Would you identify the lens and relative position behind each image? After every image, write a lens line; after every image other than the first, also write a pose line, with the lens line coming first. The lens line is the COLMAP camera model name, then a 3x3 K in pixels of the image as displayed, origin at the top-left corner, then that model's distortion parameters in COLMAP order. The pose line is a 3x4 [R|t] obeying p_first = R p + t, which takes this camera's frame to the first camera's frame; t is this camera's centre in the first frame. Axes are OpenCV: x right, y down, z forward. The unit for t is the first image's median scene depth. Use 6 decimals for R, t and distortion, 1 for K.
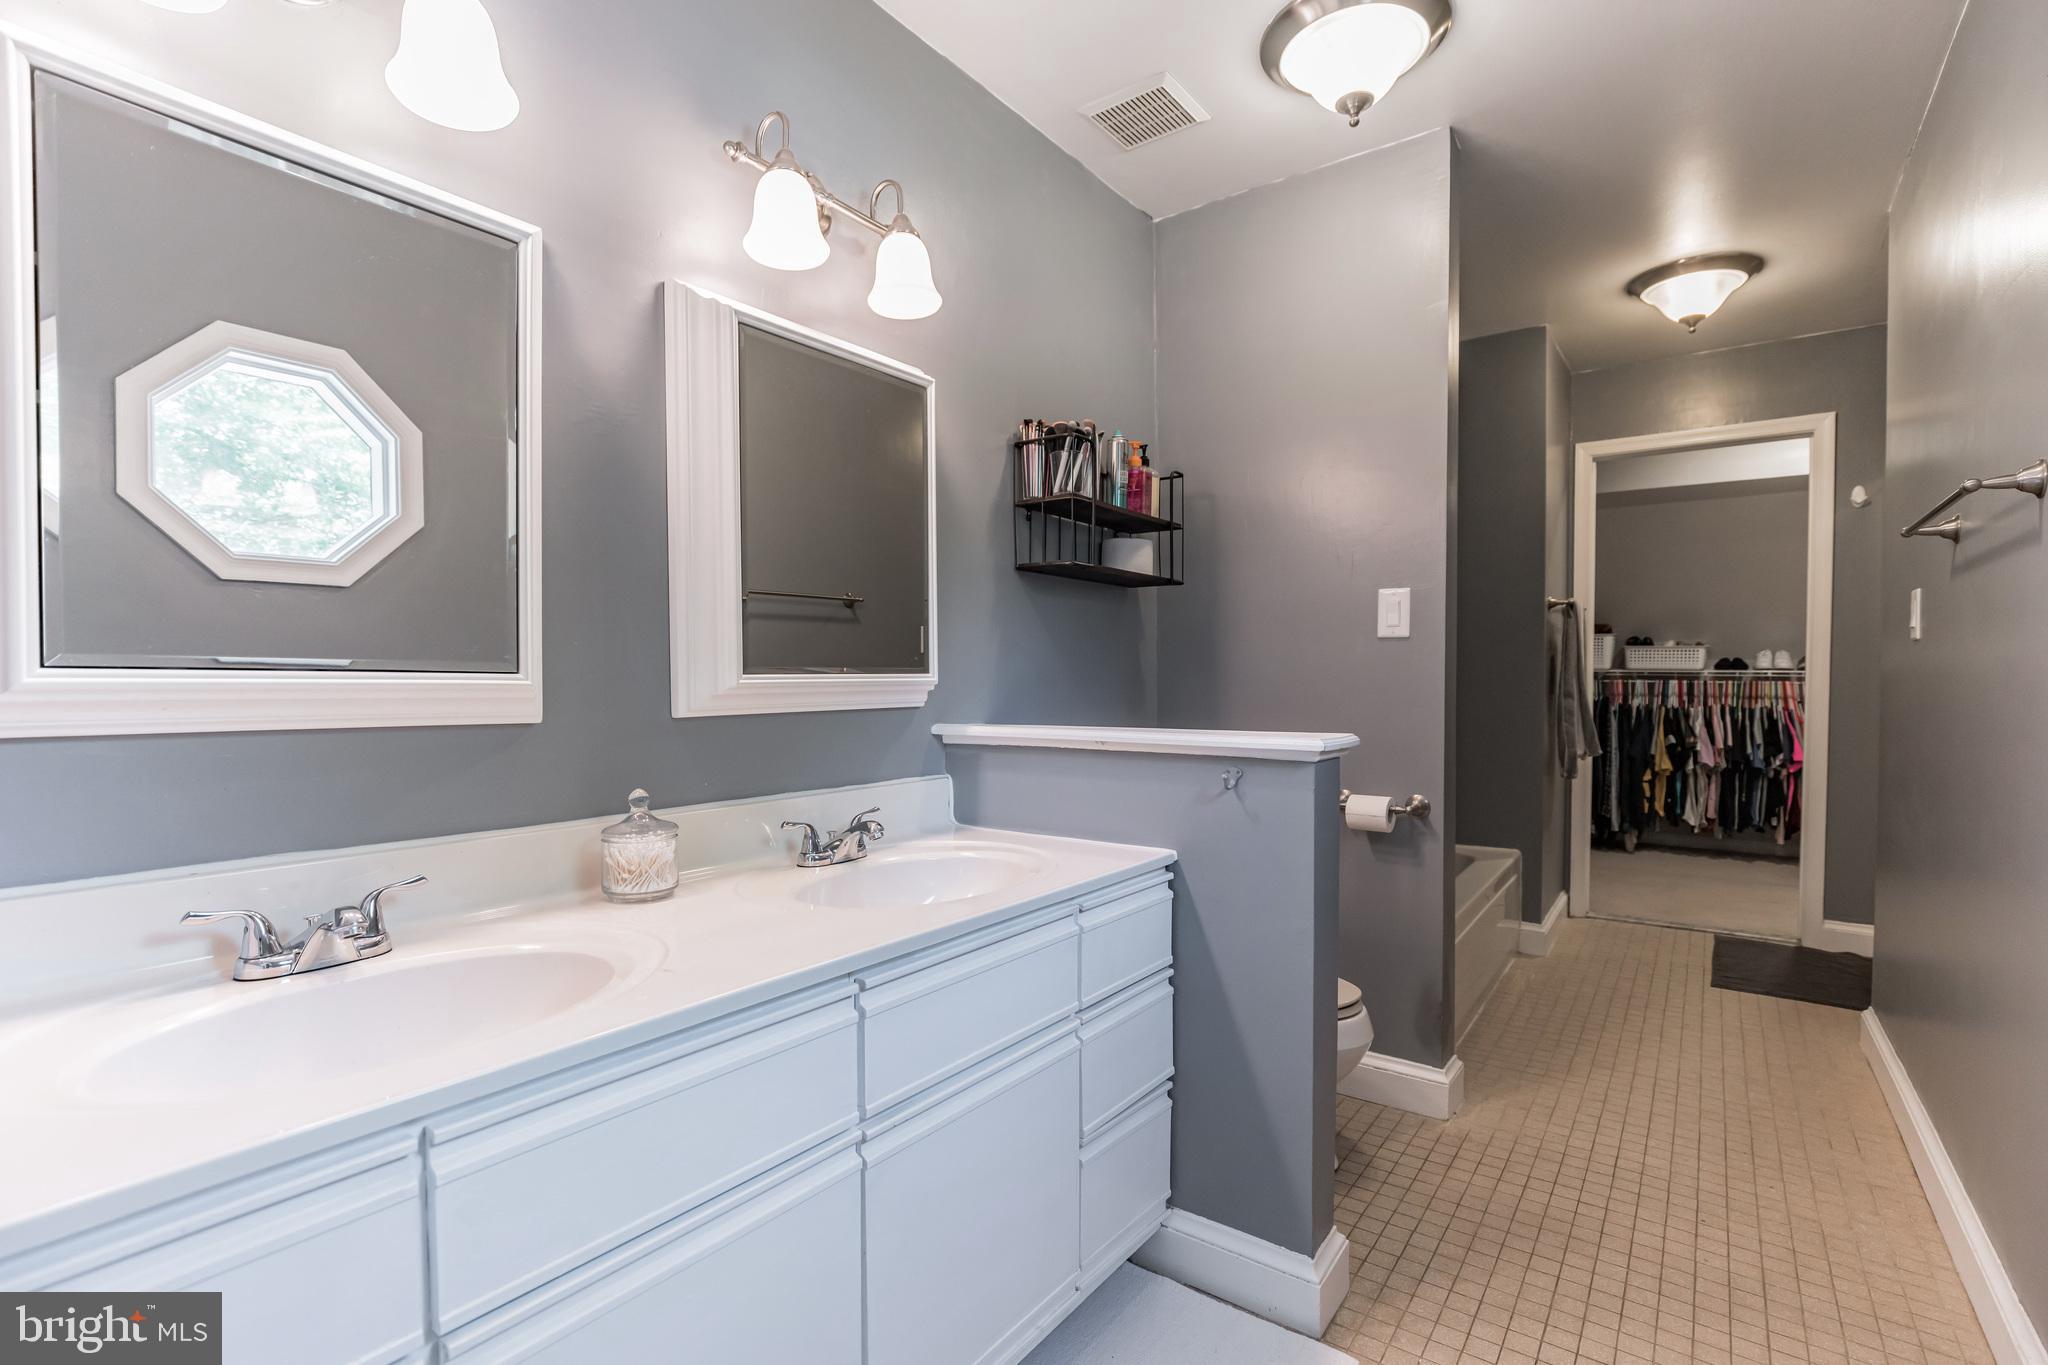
lens RADIAL K [[927.3, 0, 1023.2], [0, 927.3, 684.9], [0, 0, 1]] dist [-0.011881, 0.001512]
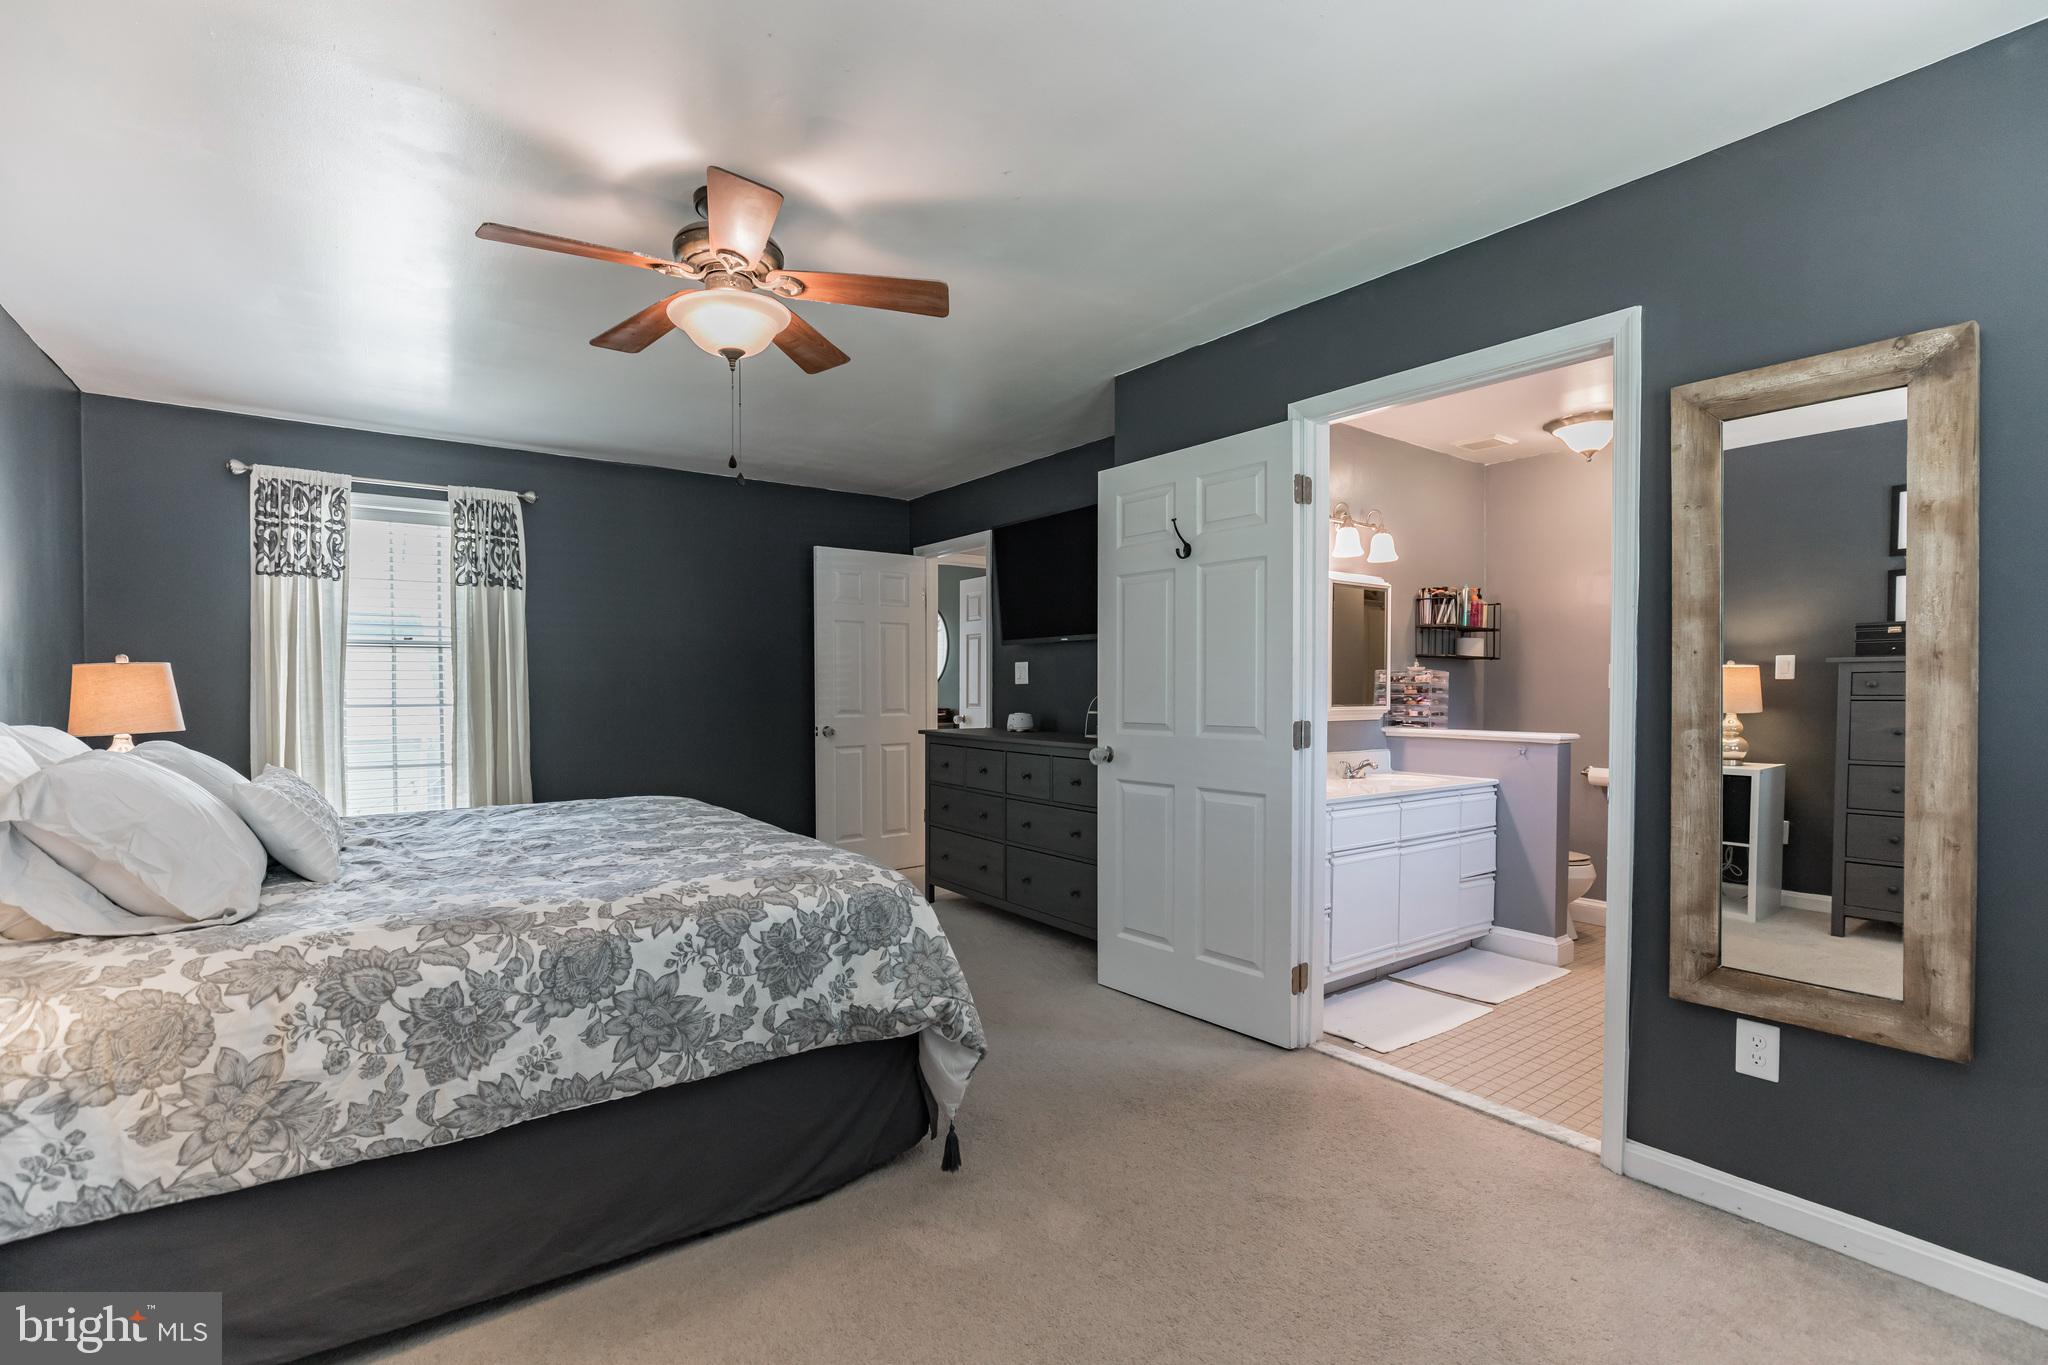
lens RADIAL K [[927.3, 0, 1034.5], [0, 927.3, 692.5], [0, 0, 1]] dist [-0.011881, 0.001512]
pose [[0.960718, 0.012462, -0.277247, -0.272010], [-0.012936, 0.999916, 0.000119, -0.030592], [0.277225, 0.003472, 0.960799, -1.363232]]
